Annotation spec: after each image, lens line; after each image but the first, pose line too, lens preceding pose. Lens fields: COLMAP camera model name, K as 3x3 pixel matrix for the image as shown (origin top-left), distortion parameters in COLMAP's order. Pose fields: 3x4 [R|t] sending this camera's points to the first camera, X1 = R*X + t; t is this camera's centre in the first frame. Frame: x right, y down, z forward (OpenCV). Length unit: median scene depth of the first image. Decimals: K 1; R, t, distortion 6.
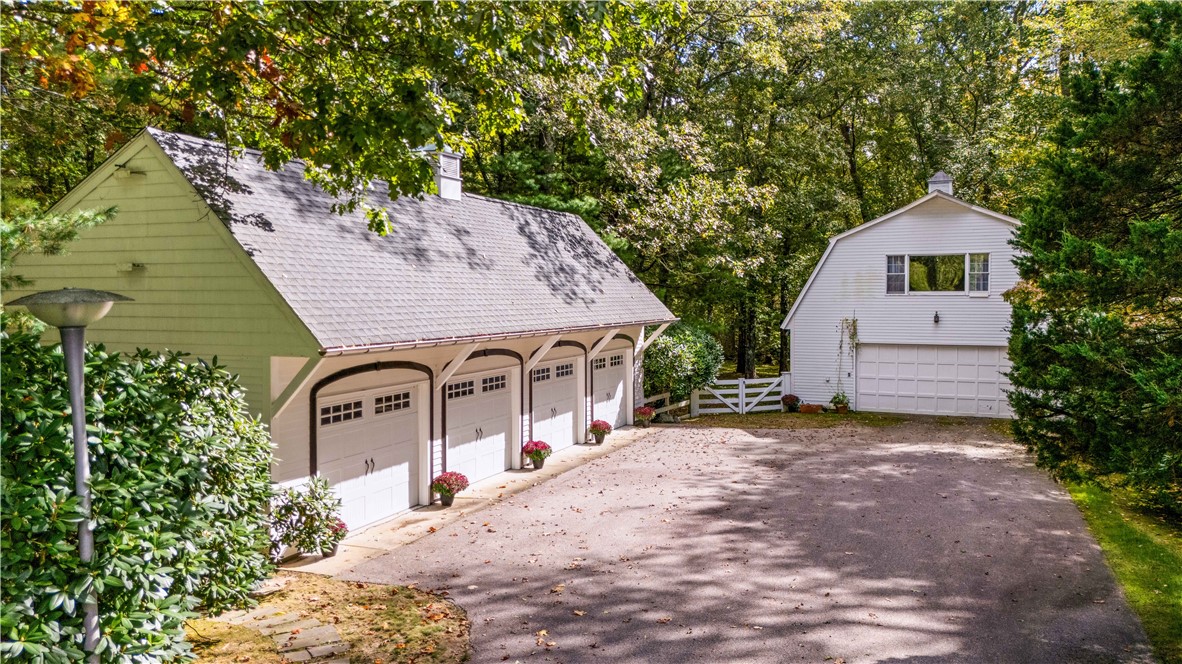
lens RADIAL K [[841.1, 0, 591.0], [0, 841.1, 332.0], [0, 0, 1]] dist [0.003410, -0.000480]
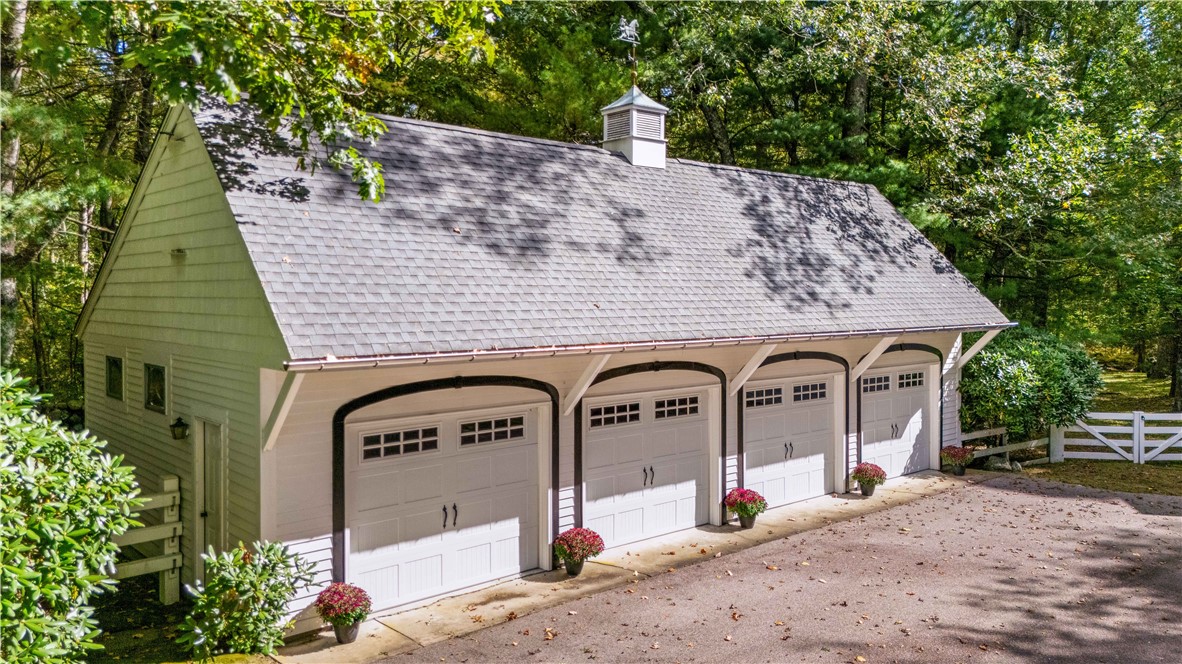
lens RADIAL K [[824.6, 0, 586.9], [0, 824.6, 306.3], [0, 0, 1]] dist [0.078167, -0.112405]
pose [[0.892167, 0.018998, -0.451307, 0.097912], [-0.028455, 0.999495, -0.014177, -0.010819], [0.450809, 0.025490, 0.892256, 0.213810]]
